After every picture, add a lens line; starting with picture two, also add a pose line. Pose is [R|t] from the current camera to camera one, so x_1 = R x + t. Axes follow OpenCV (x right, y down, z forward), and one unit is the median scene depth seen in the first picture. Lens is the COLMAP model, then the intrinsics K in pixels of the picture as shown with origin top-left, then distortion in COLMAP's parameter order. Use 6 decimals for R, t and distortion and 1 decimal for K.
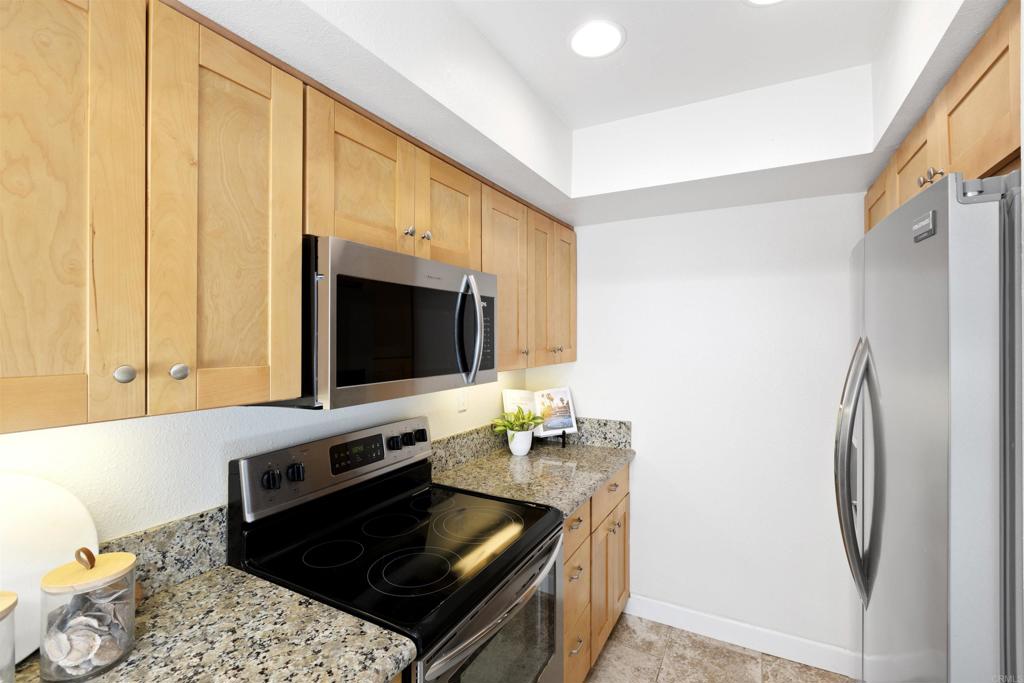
lens RADIAL K [[457.0, 0, 515.2], [0, 457.0, 335.3], [0, 0, 1]] dist [0.001878, 0.000438]
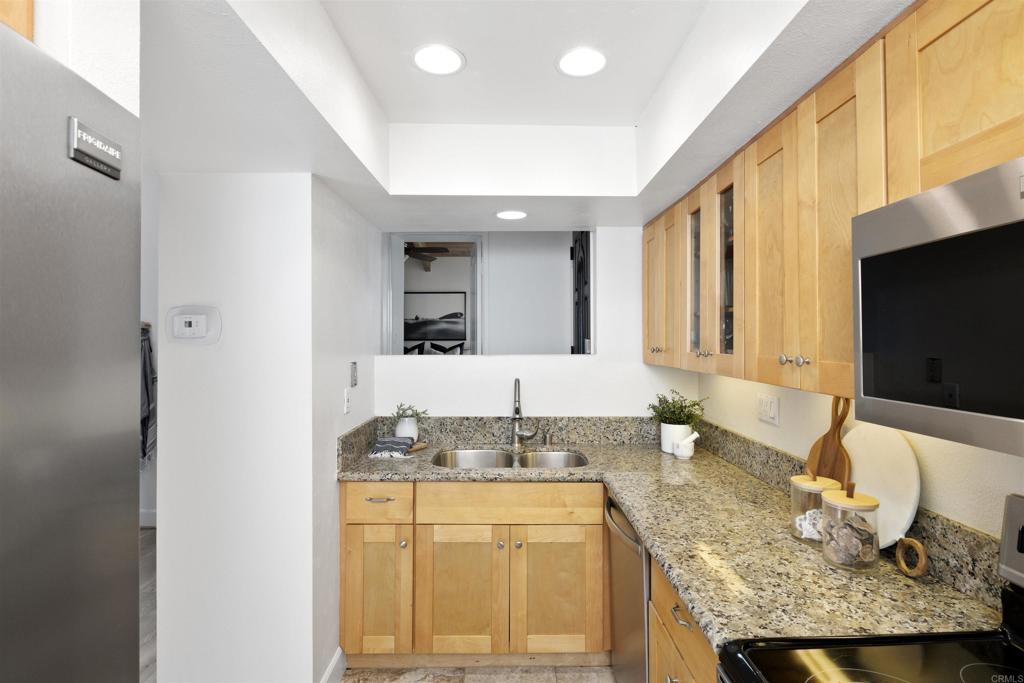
lens RADIAL K [[529.3, 0, 513.5], [0, 529.3, 337.9], [0, 0, 1]] dist [-0.001081, -0.000125]
pose [[-0.877426, 0.007876, -0.479647, 0.302399], [0.015317, 0.999815, -0.011601, 0.003236], [0.479467, -0.017526, -0.877385, 0.748467]]
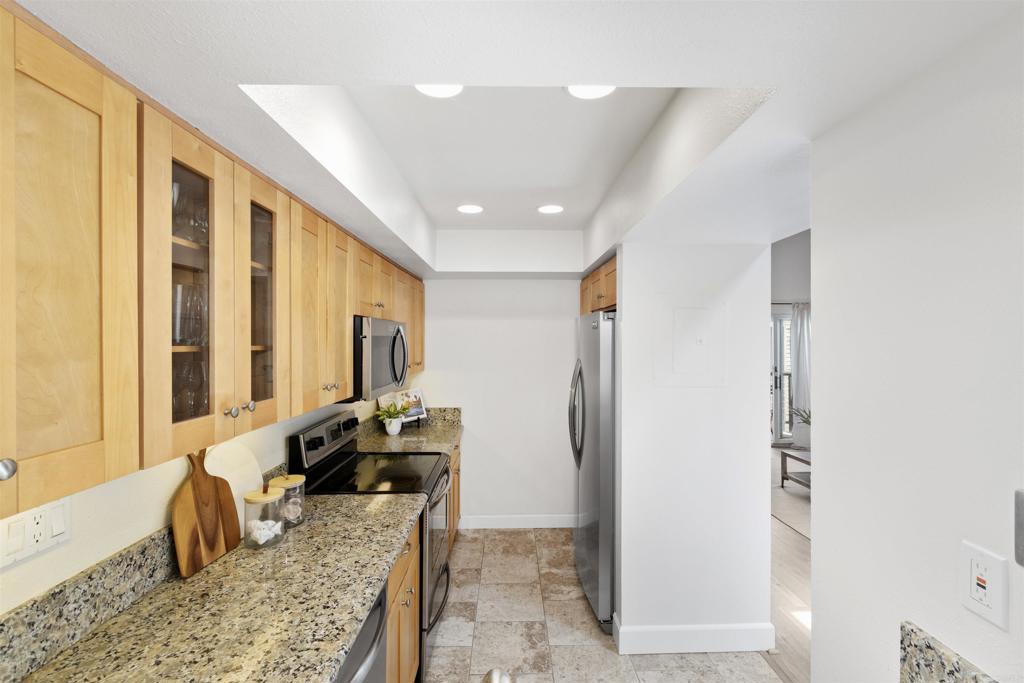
lens RADIAL K [[457.0, 0, 516.2], [0, 457.0, 342.0], [0, 0, 1]] dist [0.001878, 0.000438]
pose [[0.872750, -0.003446, 0.488154, -0.396011], [-0.001884, 0.999944, 0.010427, -0.060646], [-0.488163, -0.010020, 0.872695, -0.529290]]
